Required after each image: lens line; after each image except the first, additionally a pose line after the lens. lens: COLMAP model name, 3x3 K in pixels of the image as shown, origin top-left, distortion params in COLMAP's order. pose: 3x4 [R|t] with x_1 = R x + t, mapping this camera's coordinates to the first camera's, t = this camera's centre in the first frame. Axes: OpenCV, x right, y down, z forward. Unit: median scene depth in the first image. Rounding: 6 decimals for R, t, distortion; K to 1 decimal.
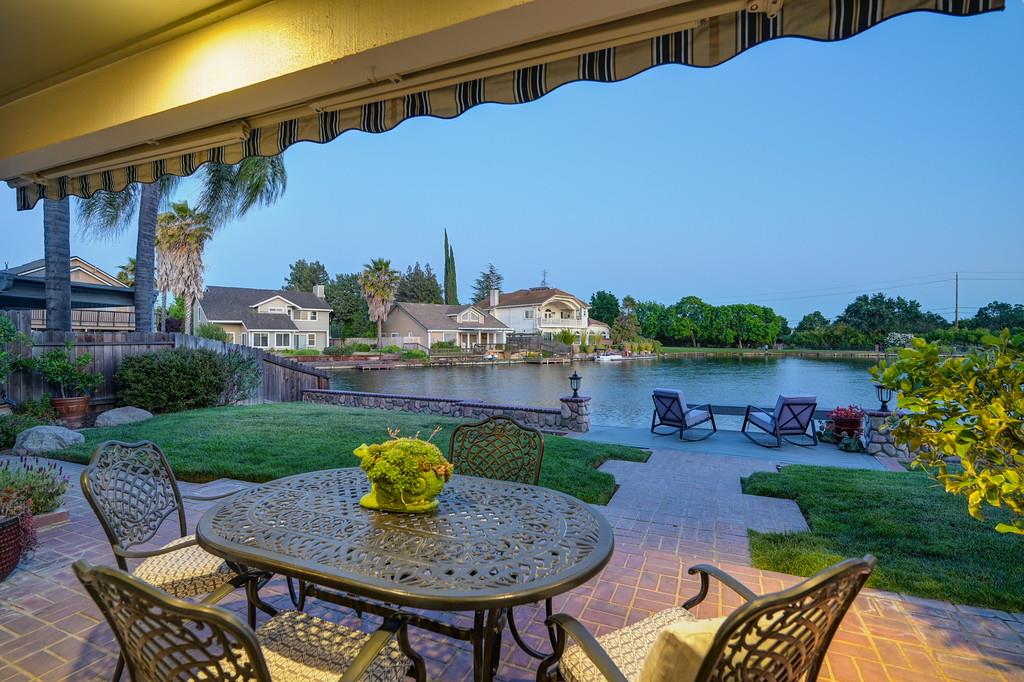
lens RADIAL K [[480.4, 0, 511.7], [0, 480.4, 339.9], [0, 0, 1]] dist [-0.001010, 0.000126]
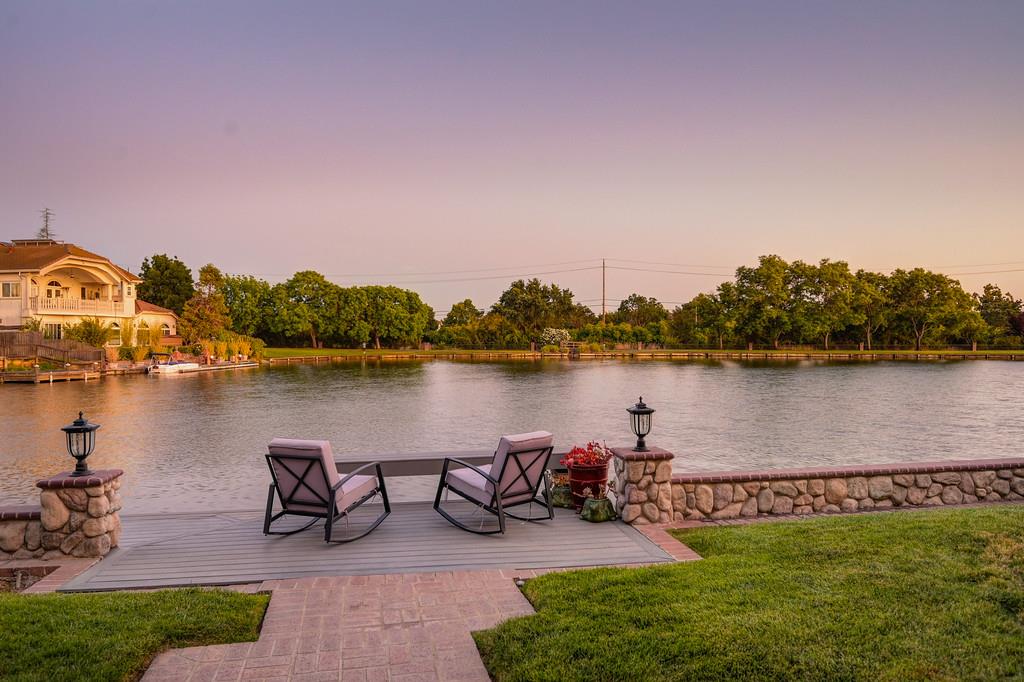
lens RADIAL K [[727.2, 0, 510.6], [0, 727.2, 341.8], [0, 0, 1]] dist [0.007233, -0.006681]
pose [[0.807807, -0.006552, 0.589410, 0.008470], [0.002898, 0.999970, 0.007145, -0.000094], [-0.589439, -0.004064, 0.807802, 0.036265]]
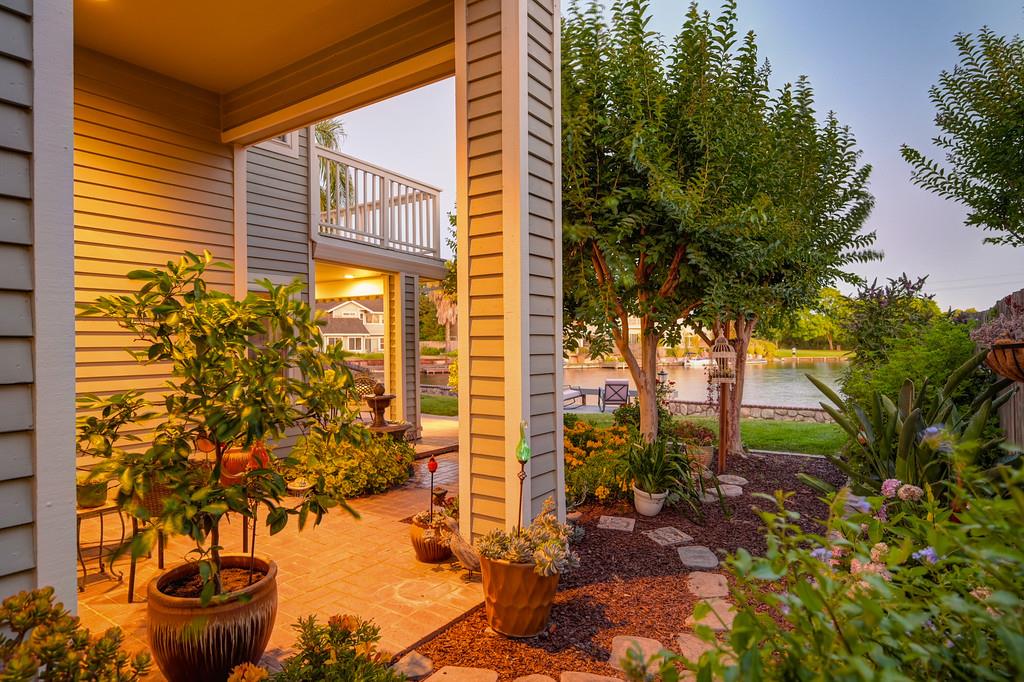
lens RADIAL K [[588.3, 0, 513.4], [0, 588.3, 344.6], [0, 0, 1]] dist [-0.000157, 0.000071]
pose [[0.980315, -0.003903, -0.197402, 0.073609], [0.004772, 0.999981, 0.003925, -0.001442], [0.197383, -0.004790, 0.980315, -0.116551]]
